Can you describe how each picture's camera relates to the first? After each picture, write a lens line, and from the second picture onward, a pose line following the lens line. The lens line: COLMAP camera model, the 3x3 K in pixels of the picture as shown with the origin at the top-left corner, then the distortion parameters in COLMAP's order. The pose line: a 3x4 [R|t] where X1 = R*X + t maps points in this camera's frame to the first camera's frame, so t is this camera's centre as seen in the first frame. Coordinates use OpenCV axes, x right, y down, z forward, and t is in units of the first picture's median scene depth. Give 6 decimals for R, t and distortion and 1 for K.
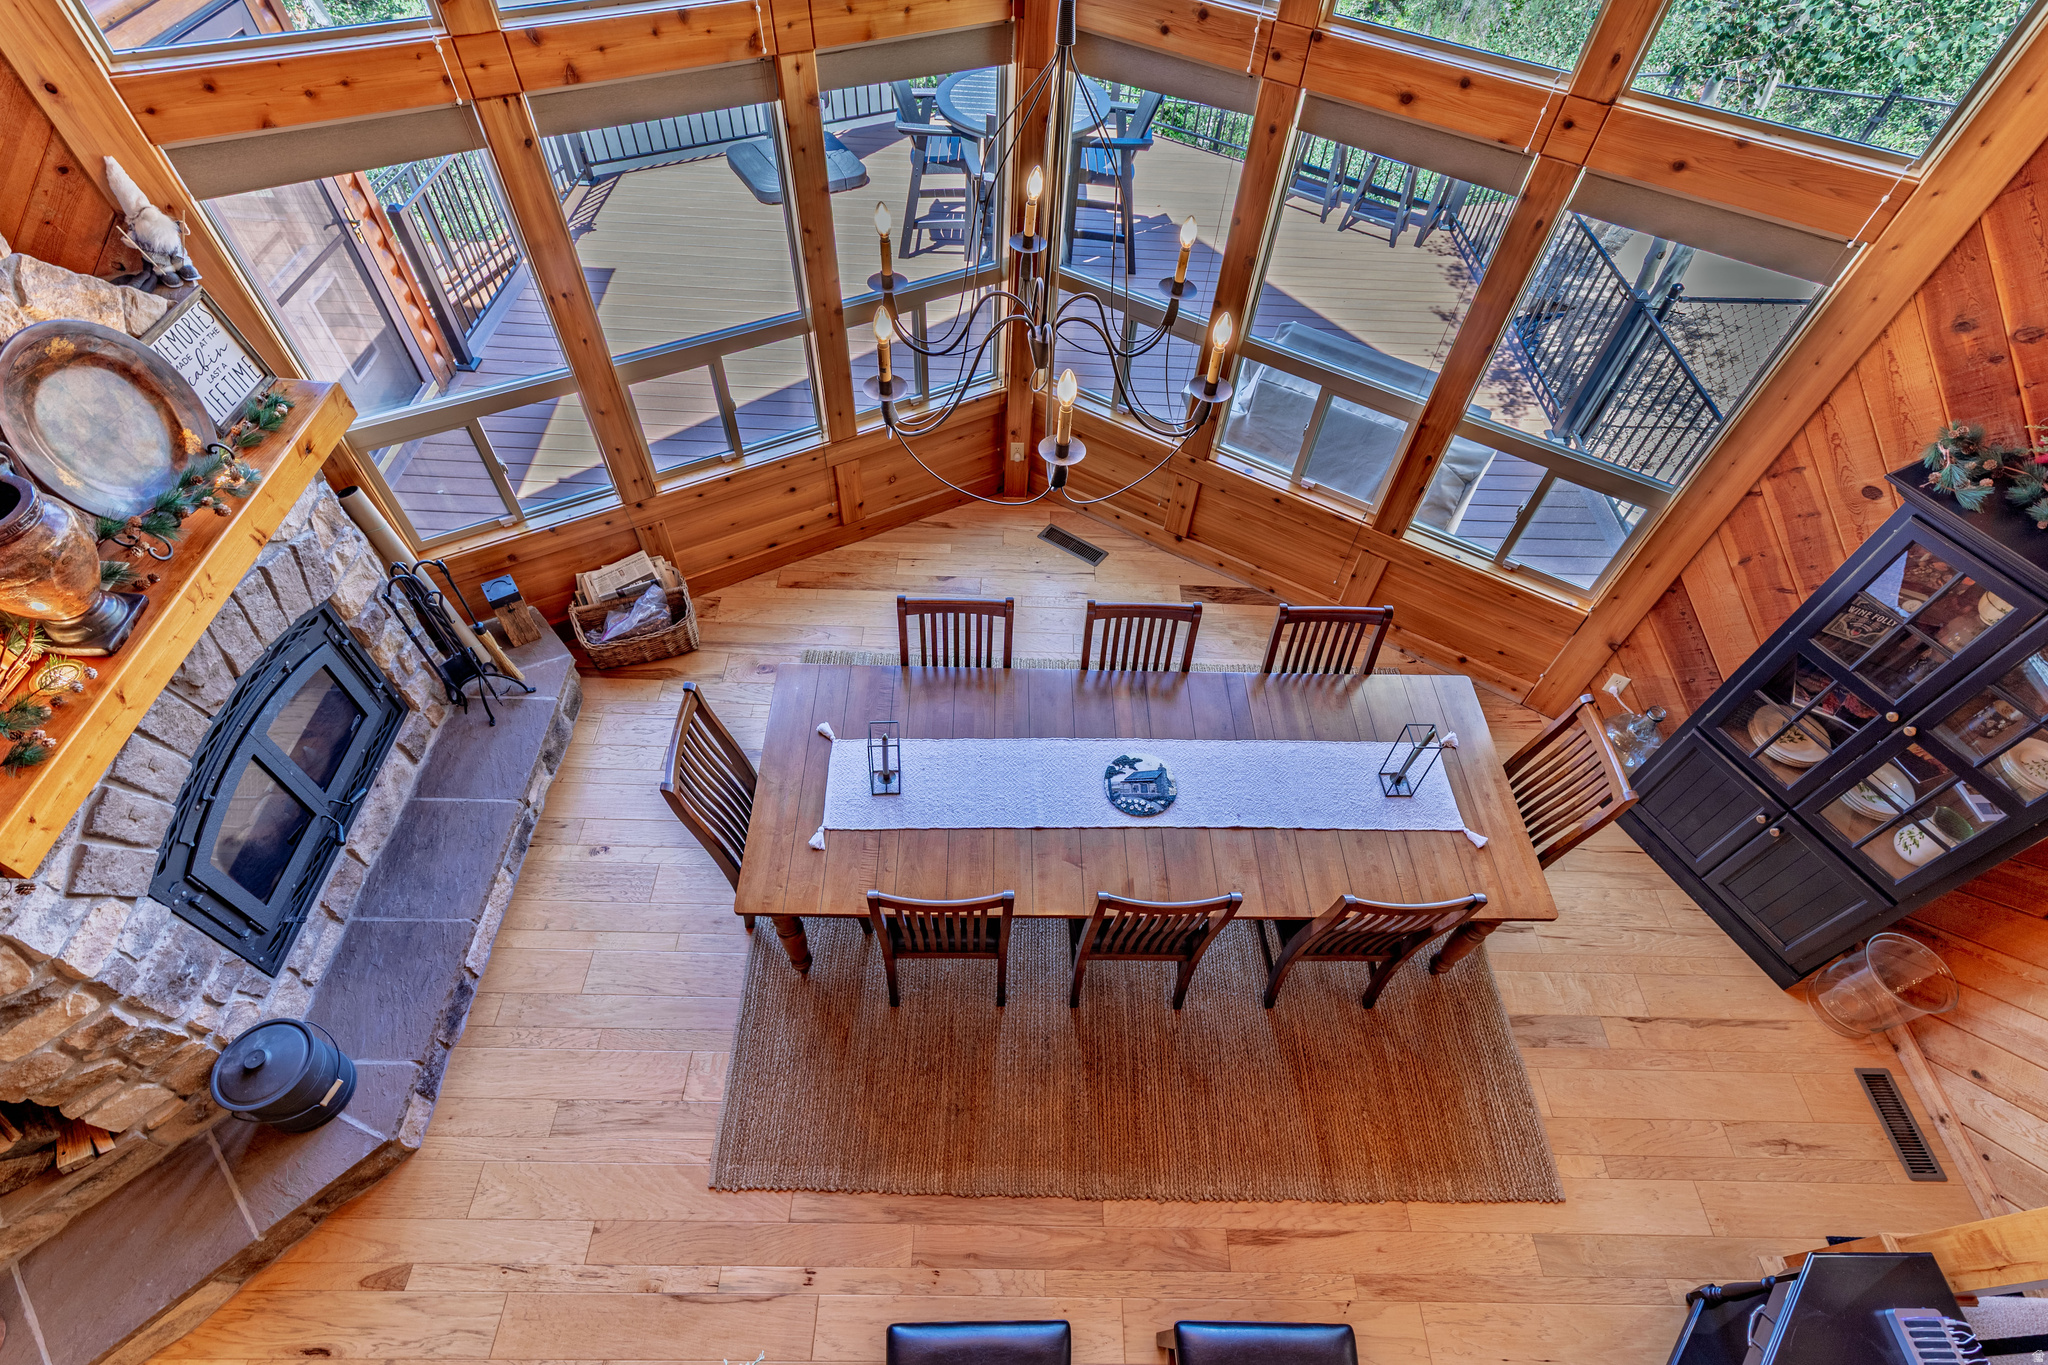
lens RADIAL K [[950.5, 0, 1024.0], [0, 950.5, 682.5], [0, 0, 1]] dist [0.002327, -0.000049]
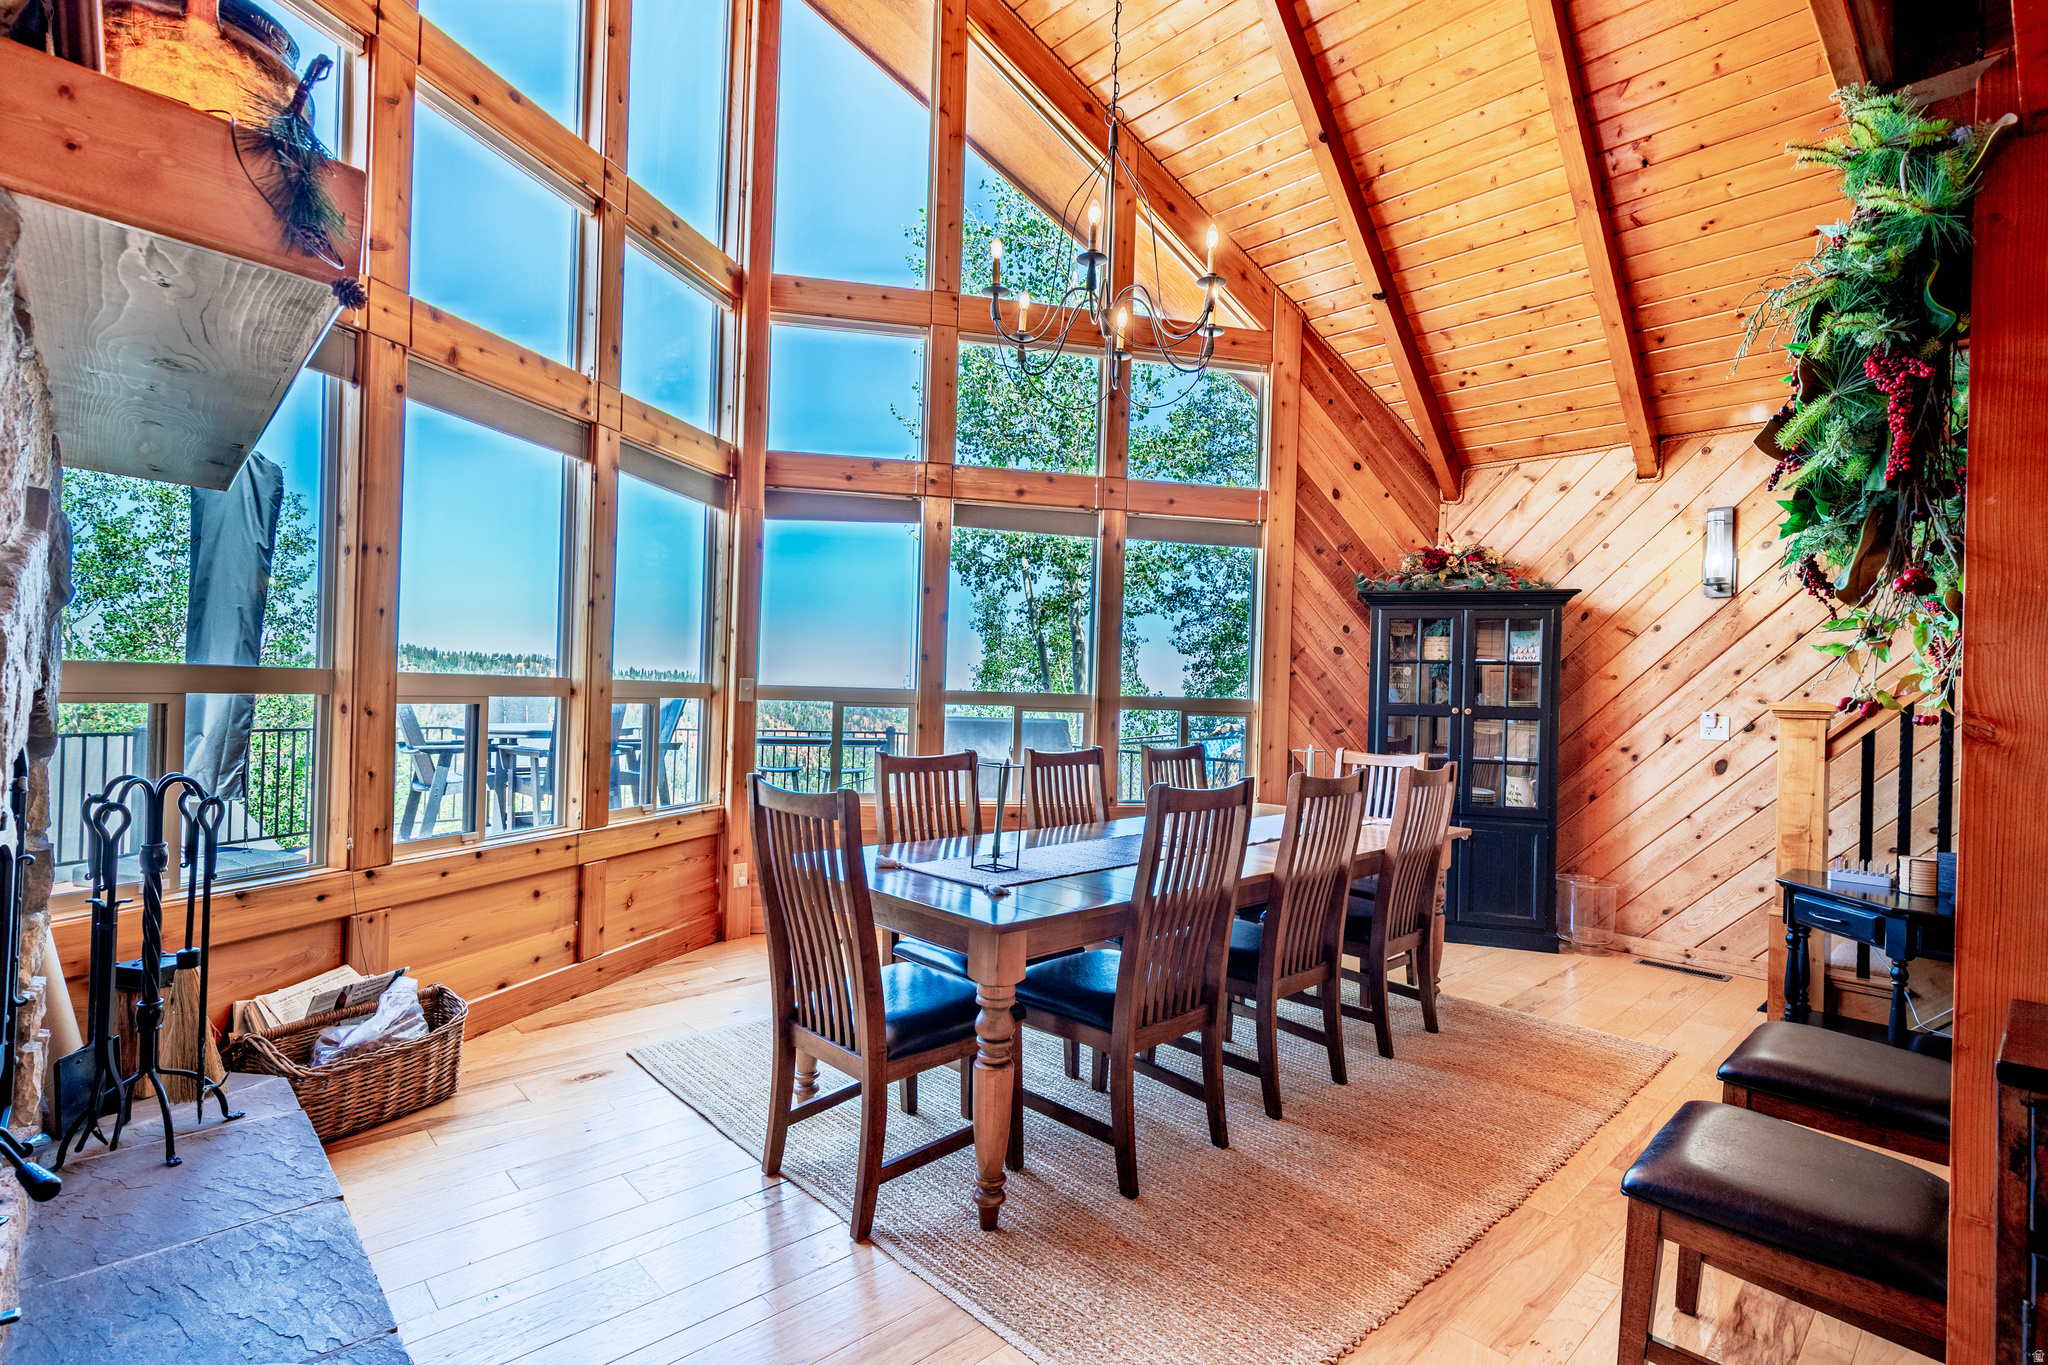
lens RADIAL K [[950.5, 0, 1024.0], [0, 950.5, 682.5], [0, 0, 1]] dist [0.002327, -0.000049]
pose [[0.726361, -0.020707, 0.687001, -0.651794], [0.542794, 0.630454, -0.554889, 0.448813], [-0.421633, 0.775950, 0.469177, 0.454595]]
